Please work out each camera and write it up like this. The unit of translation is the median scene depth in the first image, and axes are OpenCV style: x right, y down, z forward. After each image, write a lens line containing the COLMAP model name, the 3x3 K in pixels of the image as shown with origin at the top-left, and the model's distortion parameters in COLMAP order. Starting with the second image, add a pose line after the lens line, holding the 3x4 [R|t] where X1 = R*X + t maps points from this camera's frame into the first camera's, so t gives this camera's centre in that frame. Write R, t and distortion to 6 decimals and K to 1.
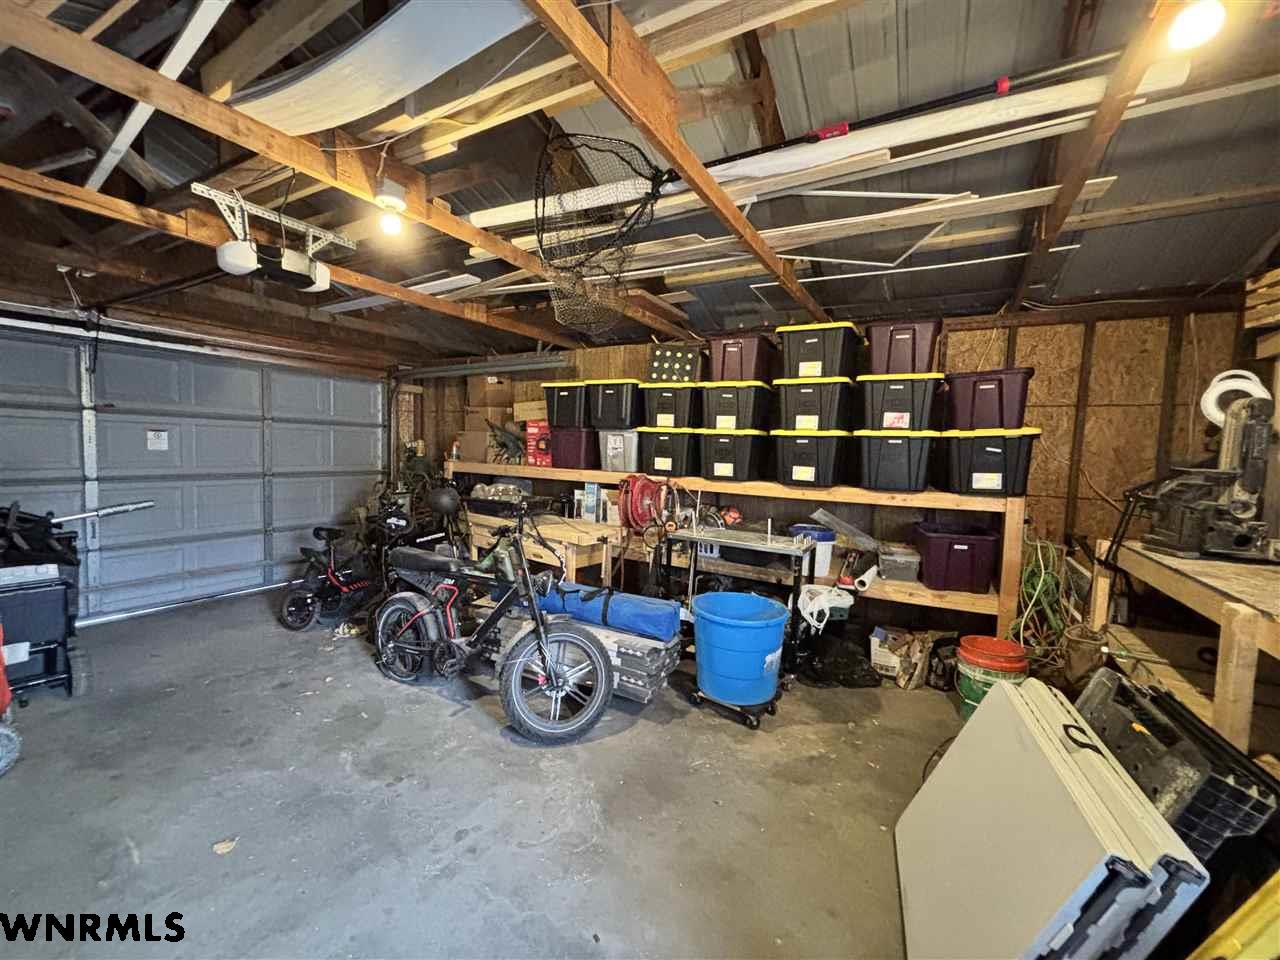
lens RADIAL K [[526.3, 0, 640.0], [0, 526.3, 480.0], [0, 0, 1]] dist [-0.000598, -0.000215]
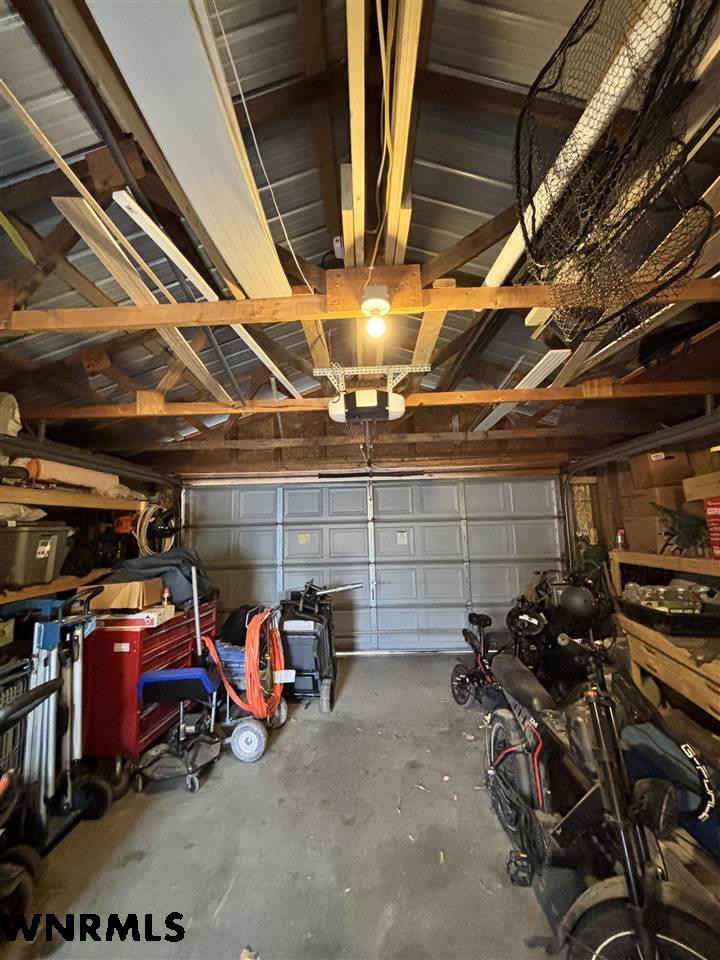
lens RADIAL K [[383.5, 0, 356.8], [0, 383.5, 474.0], [0, 0, 1]] dist [0.000241, 0.000035]
pose [[0.464750, -0.167415, -0.869471, 0.039932], [-0.015287, 0.980299, -0.196926, -0.029141], [0.885310, 0.104813, 0.453035, 0.279778]]
